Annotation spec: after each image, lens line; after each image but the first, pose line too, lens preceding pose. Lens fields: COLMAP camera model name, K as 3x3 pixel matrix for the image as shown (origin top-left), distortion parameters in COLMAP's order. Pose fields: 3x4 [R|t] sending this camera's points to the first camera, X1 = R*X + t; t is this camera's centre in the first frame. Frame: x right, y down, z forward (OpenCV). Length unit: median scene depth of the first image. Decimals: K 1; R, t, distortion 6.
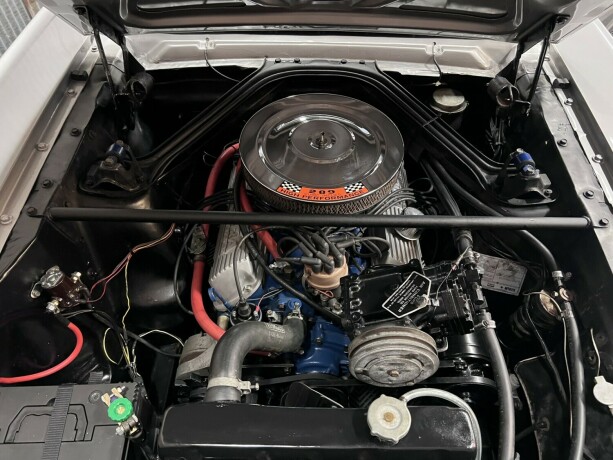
lens RADIAL K [[460.7, 0, 308.6], [0, 460.7, 234.3], [0, 0, 1]] dist [0.042609, -0.049662]
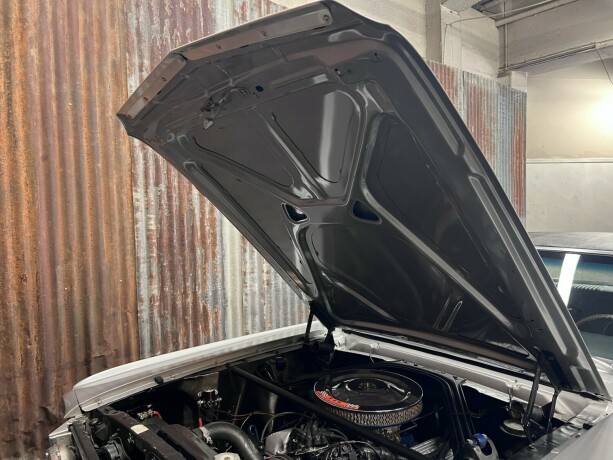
lens RADIAL K [[460.7, 0, 312.3], [0, 460.7, 232.0], [0, 0, 1]] dist [0.042609, -0.049662]
pose [[0.660576, 0.007266, -0.750724, 1.082387], [-0.572108, 0.652372, -0.497094, 0.339077], [0.486139, 0.757864, 0.435099, -0.152626]]
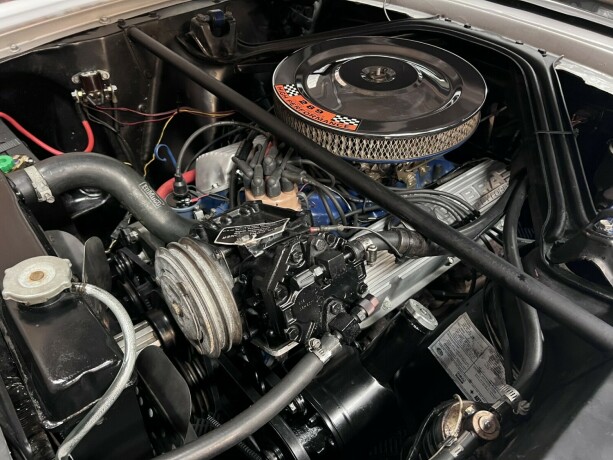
lens RADIAL K [[460.7, 0, 316.9], [0, 460.7, 238.2], [0, 0, 1]] dist [0.042609, -0.049662]
pose [[0.666556, 0.508259, -0.545322, 0.536548], [-0.574228, 0.816555, 0.059169, 0.034812], [0.475358, 0.273699, 0.836136, 0.381161]]
